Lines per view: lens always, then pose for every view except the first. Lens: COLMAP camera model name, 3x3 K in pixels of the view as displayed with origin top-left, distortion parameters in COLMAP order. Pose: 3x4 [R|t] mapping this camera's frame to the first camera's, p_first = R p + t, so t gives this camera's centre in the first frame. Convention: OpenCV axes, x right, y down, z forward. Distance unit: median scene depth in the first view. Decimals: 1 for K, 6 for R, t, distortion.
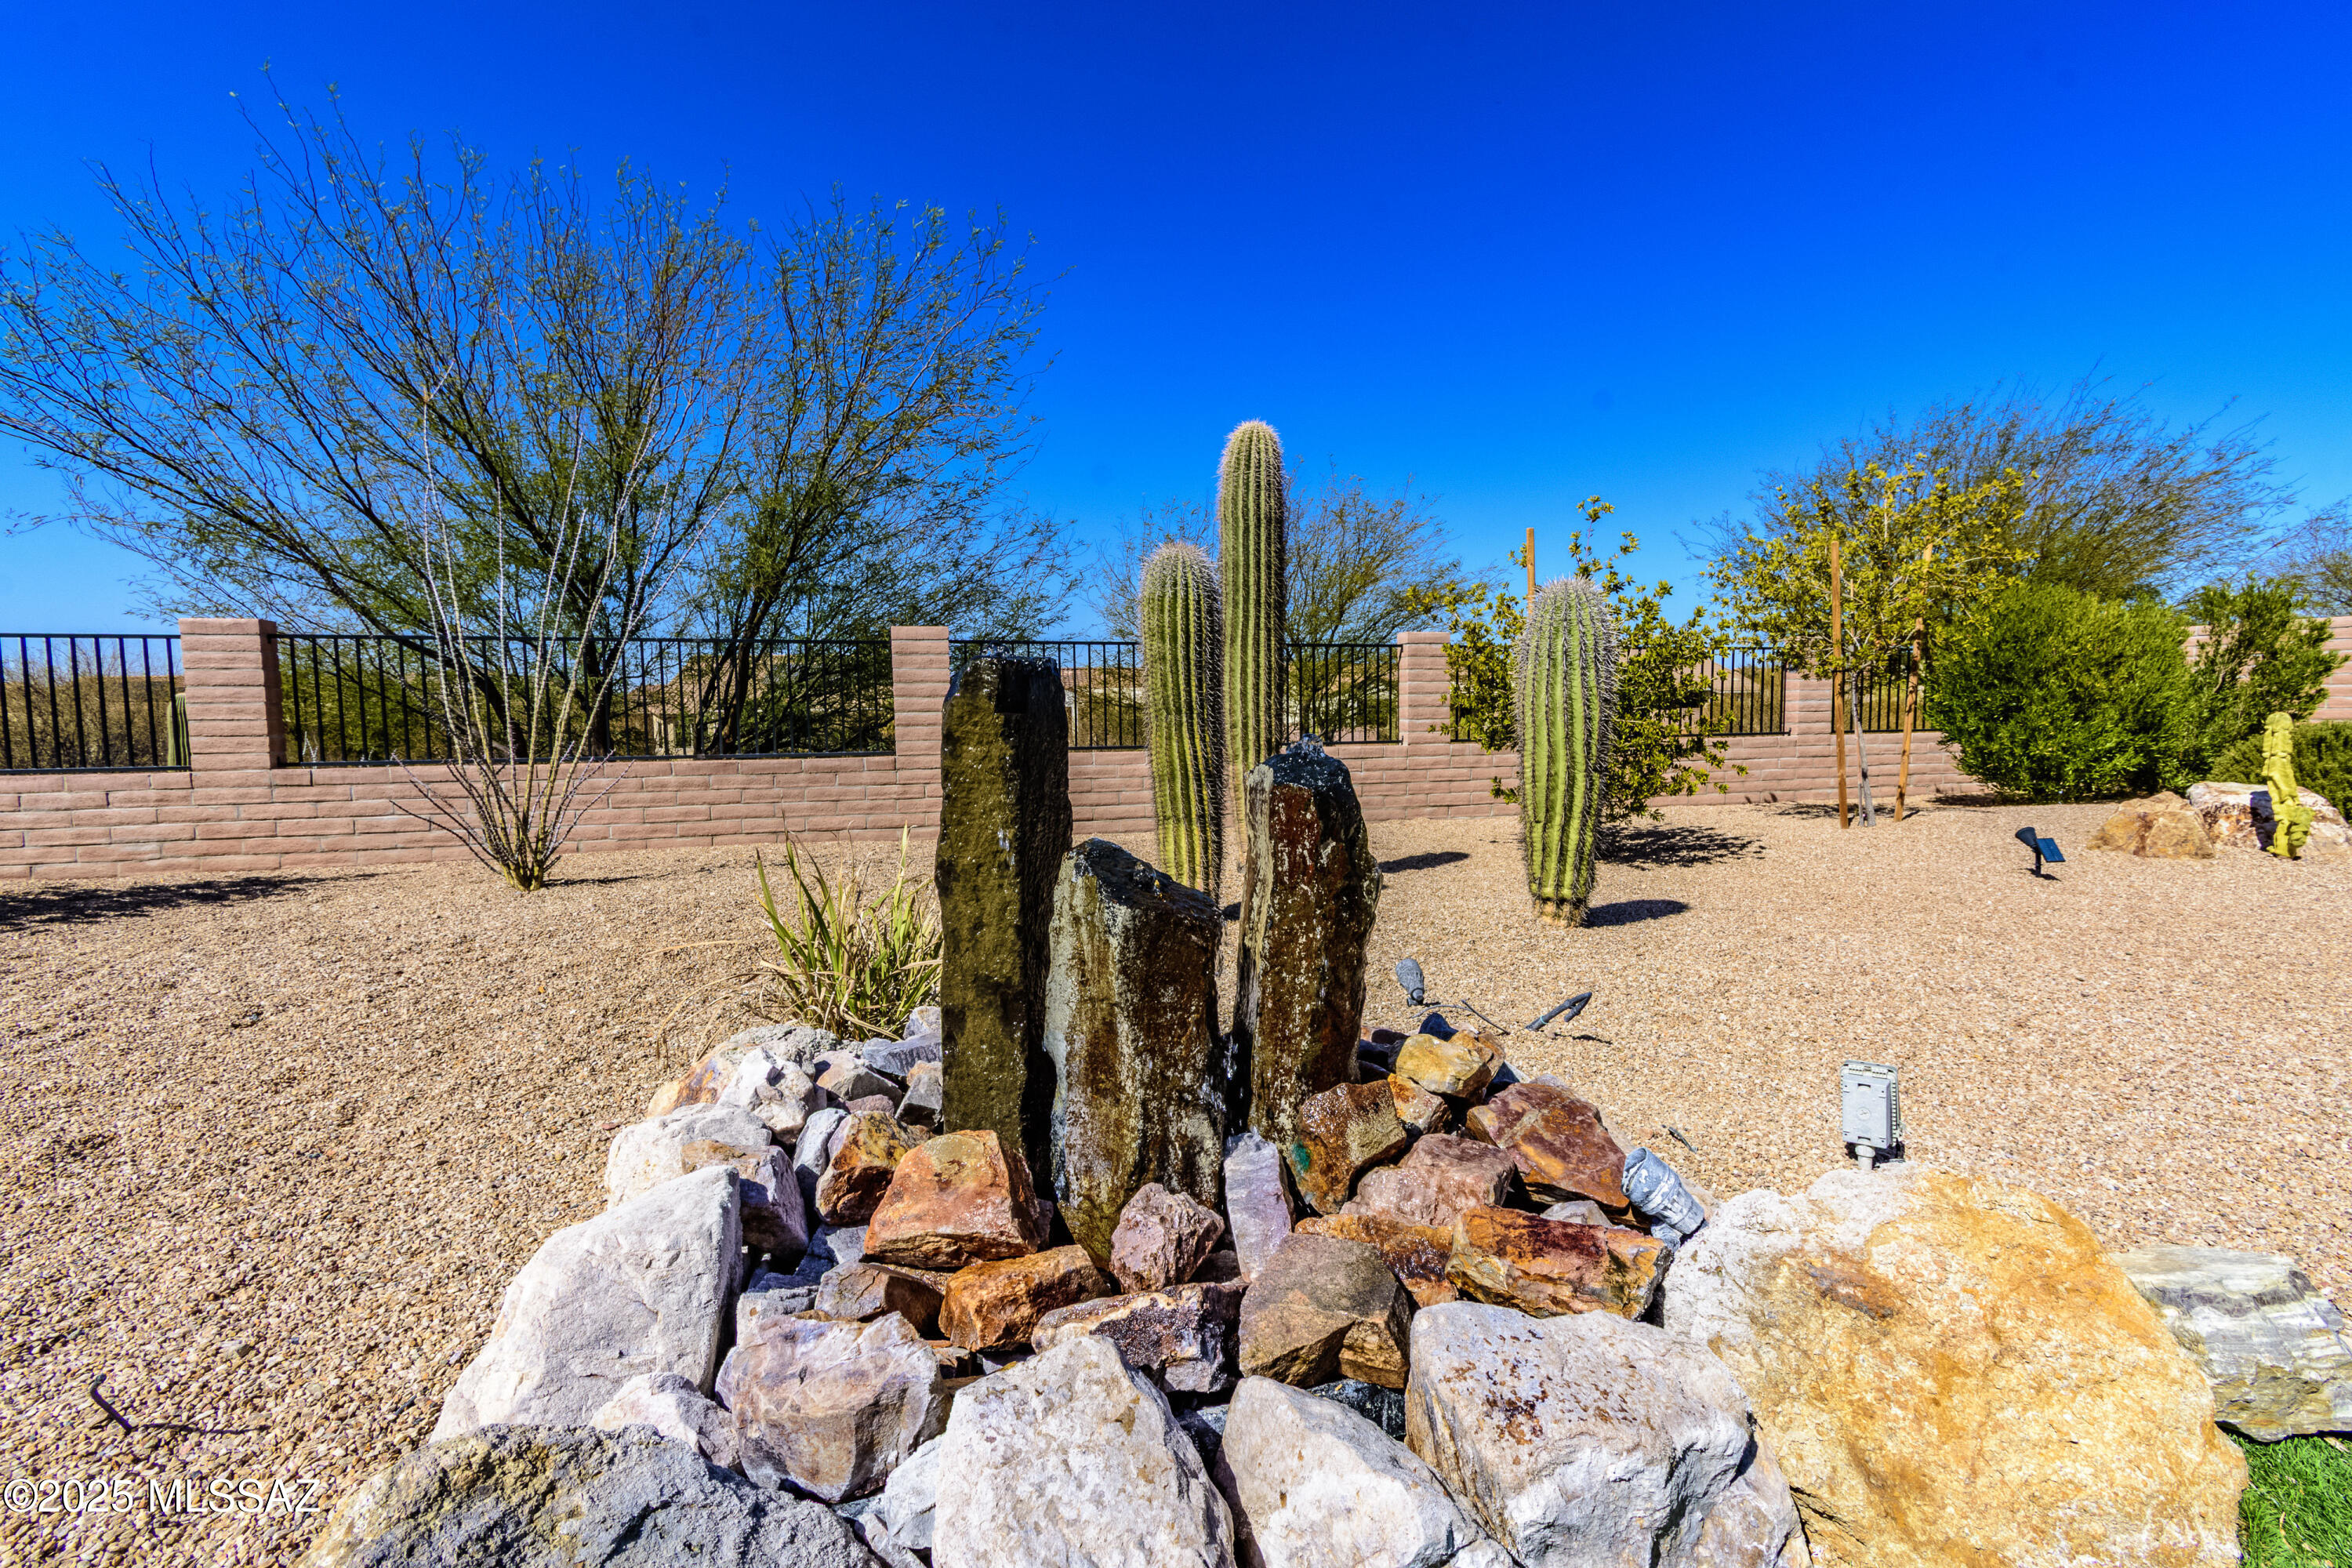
lens RADIAL K [[1034.7, 0, 1226.3], [0, 1034.7, 784.2], [0, 0, 1]] dist [0.001732, -0.000707]
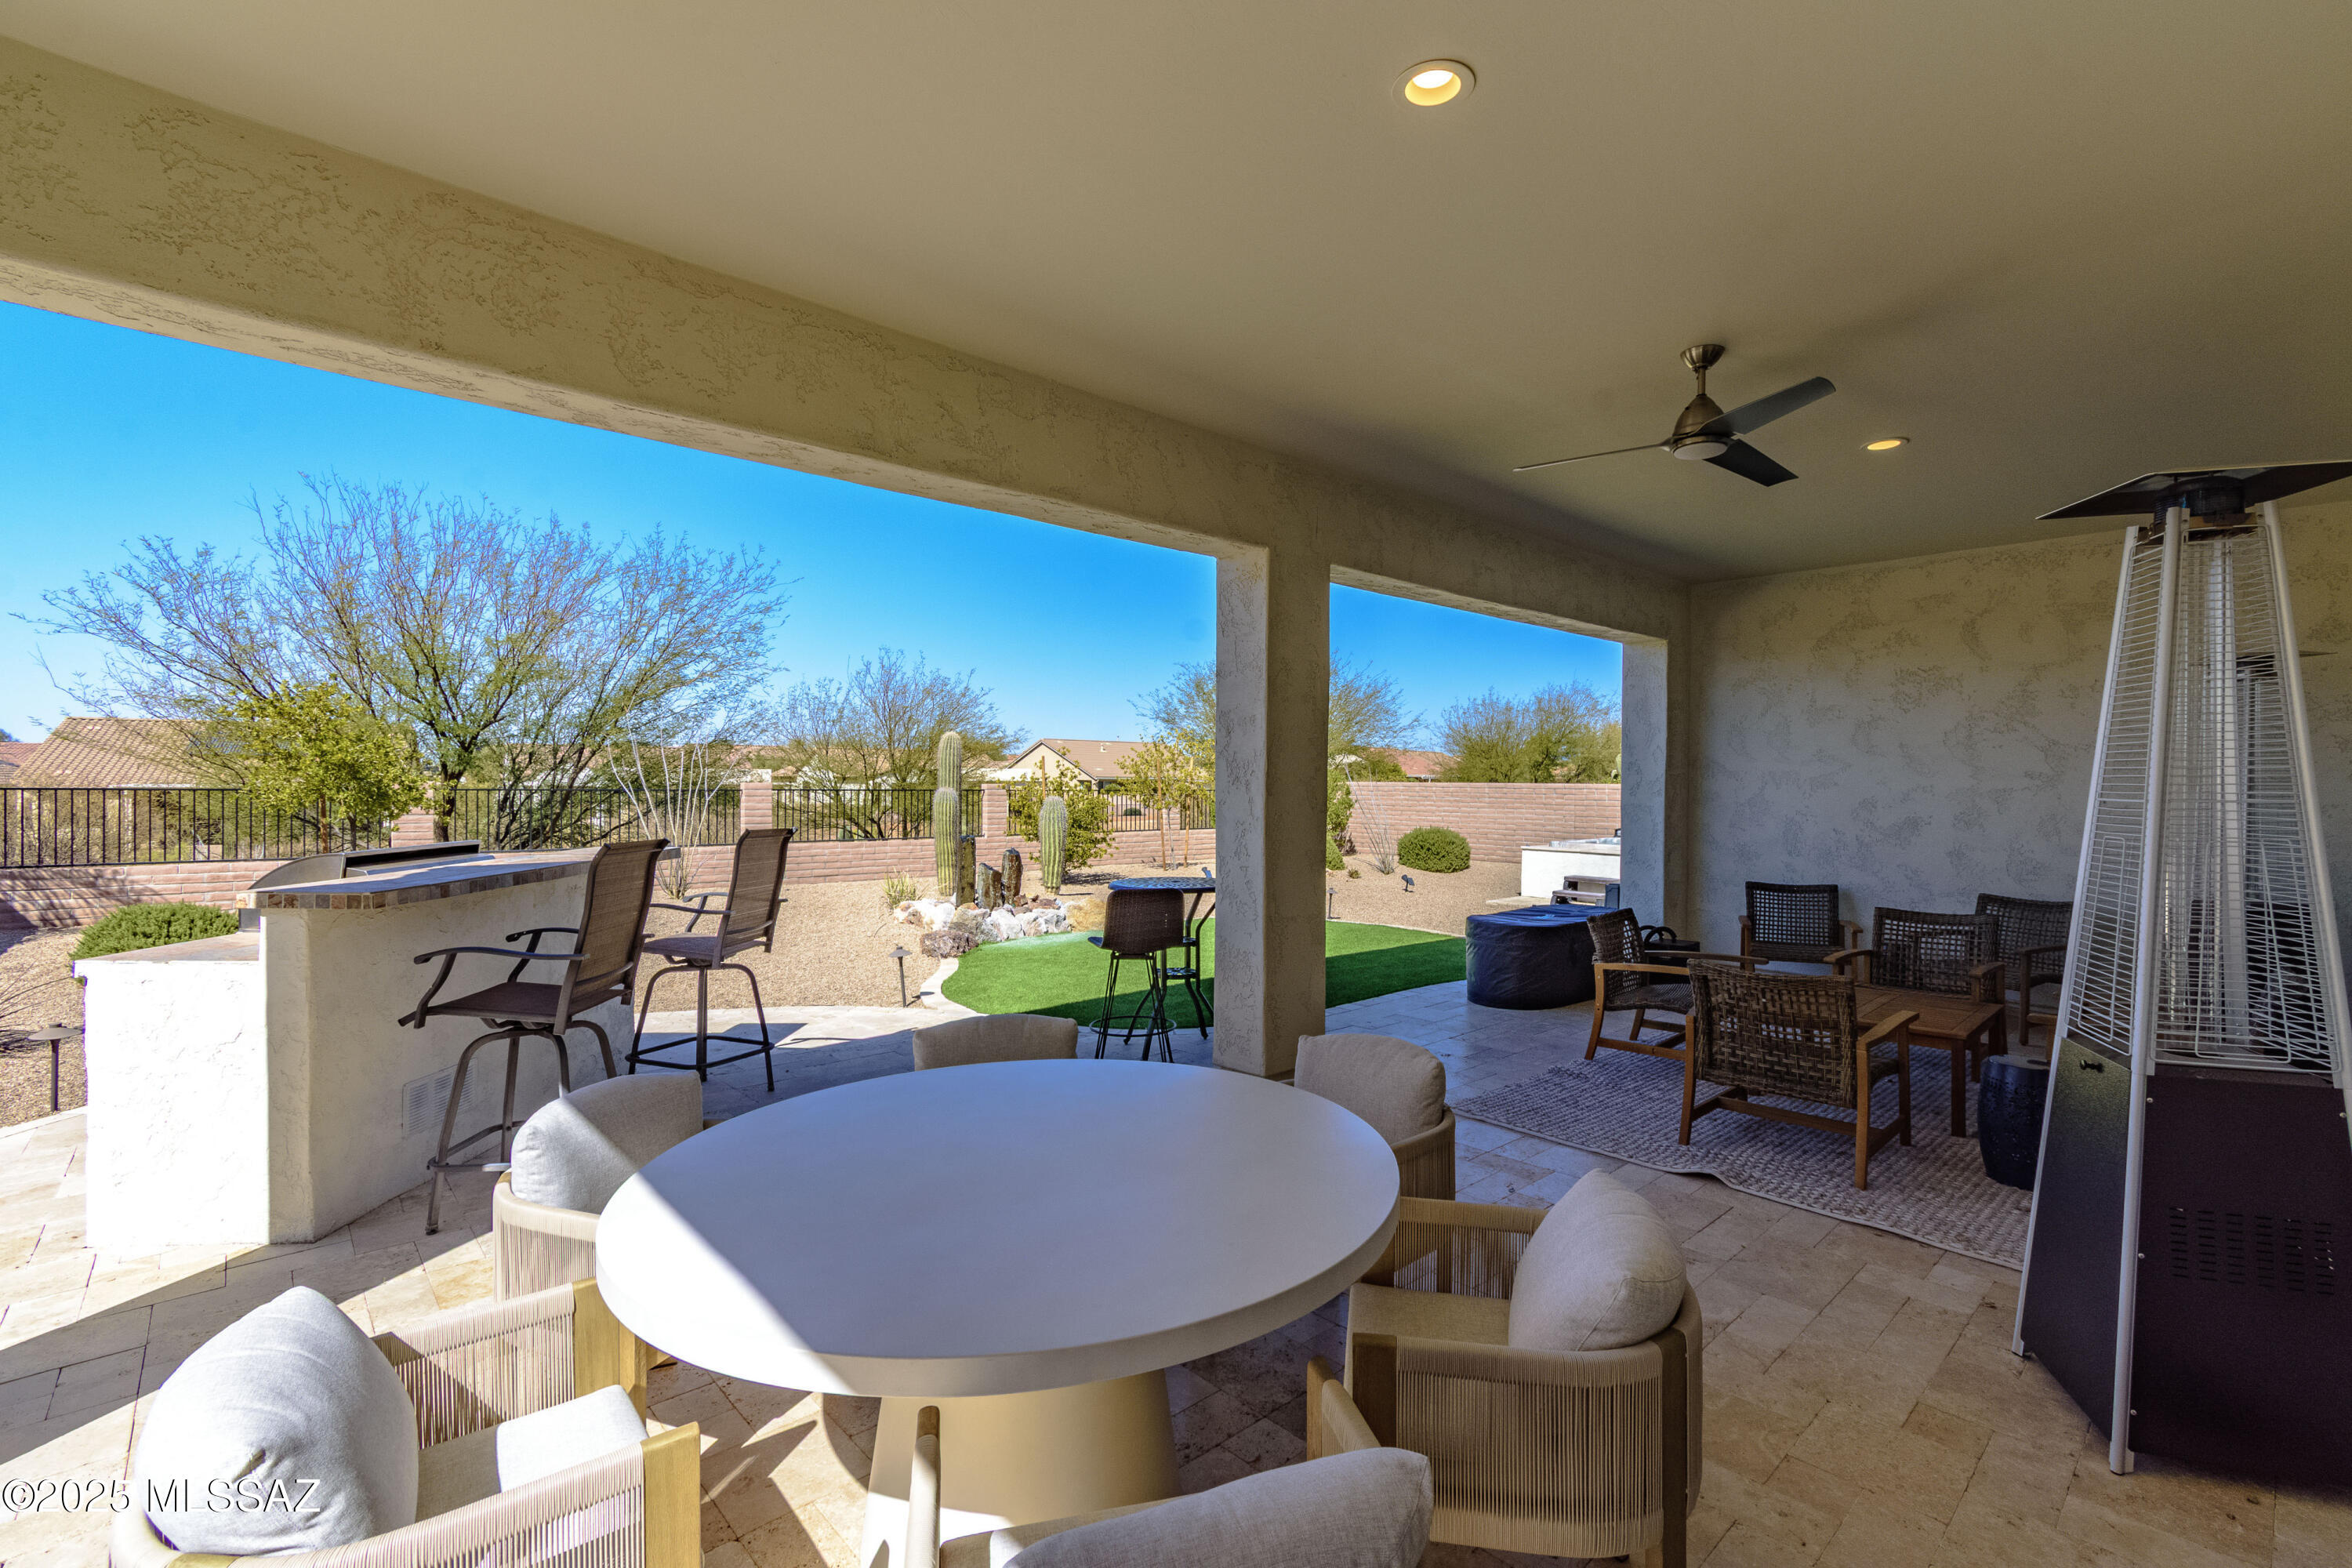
lens RADIAL K [[1034.7, 0, 1226.3], [0, 1034.7, 784.2], [0, 0, 1]] dist [0.001732, -0.000707]
pose [[0.896384, 0.017340, 0.442939, -0.450375], [0.014158, 0.997605, -0.067705, 0.005075], [-0.443052, 0.066961, 0.893992, -1.536008]]
